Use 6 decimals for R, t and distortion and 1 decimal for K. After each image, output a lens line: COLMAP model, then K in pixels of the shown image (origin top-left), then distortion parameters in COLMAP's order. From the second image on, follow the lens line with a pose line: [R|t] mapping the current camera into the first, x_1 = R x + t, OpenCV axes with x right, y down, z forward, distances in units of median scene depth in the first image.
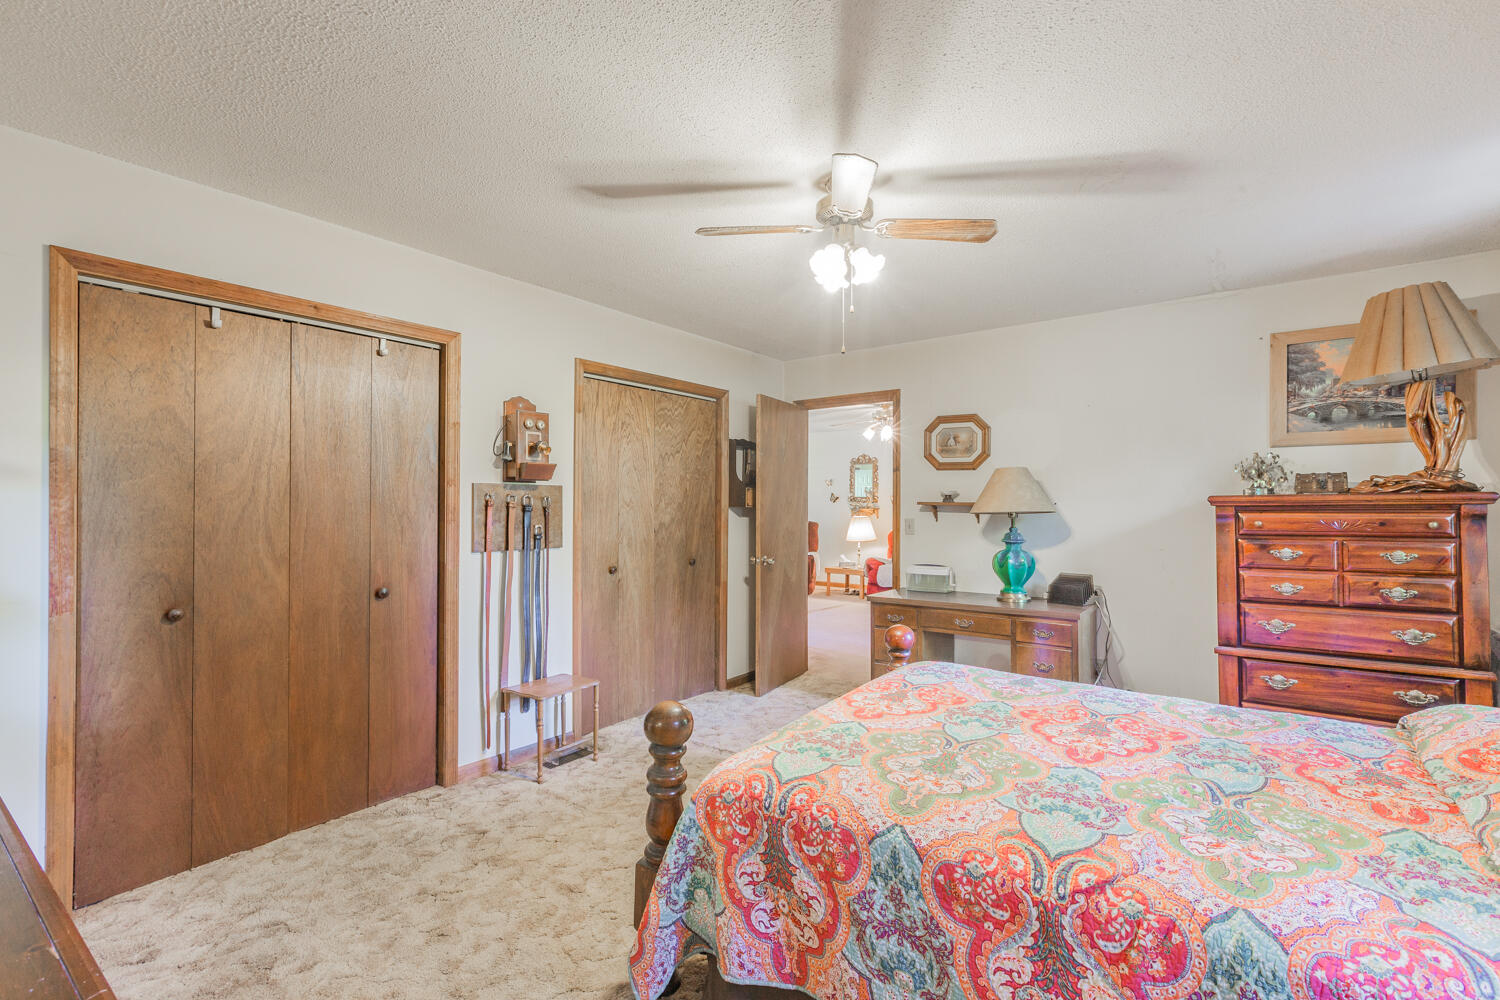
lens RADIAL K [[689.7, 0, 744.6], [0, 689.7, 497.0], [0, 0, 1]] dist [0.001028, -0.000616]
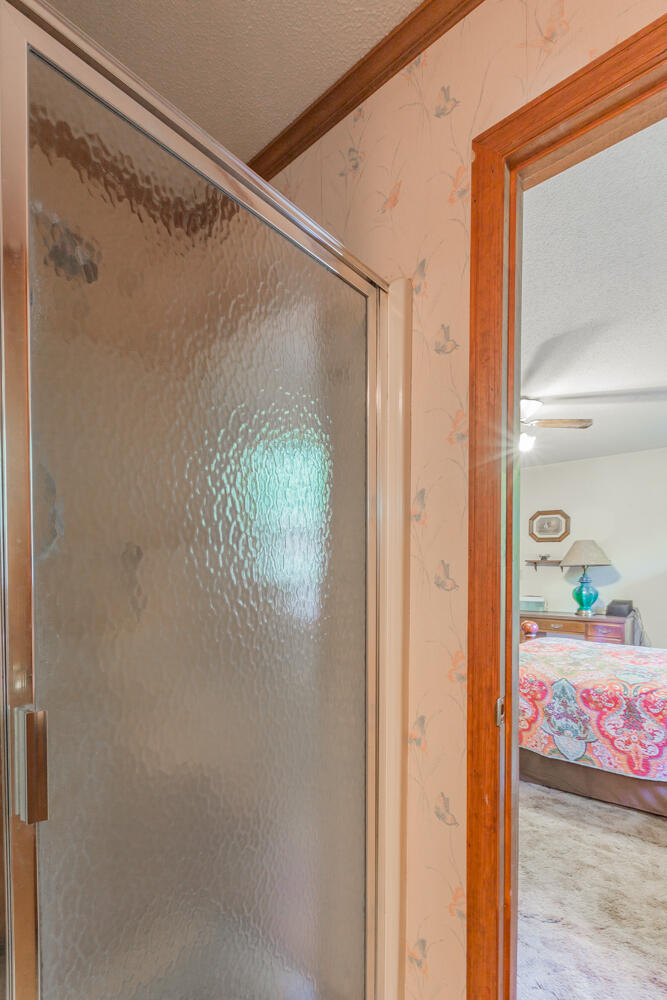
lens RADIAL K [[459.8, 0, 325.3], [0, 459.8, 570.6], [0, 0, 1]] dist [0.001028, -0.000616]
pose [[0.994724, 0.005993, -0.102411, -0.474760], [-0.004161, 0.999828, 0.018093, 0.051321], [0.102502, -0.017572, 0.994578, -0.759083]]
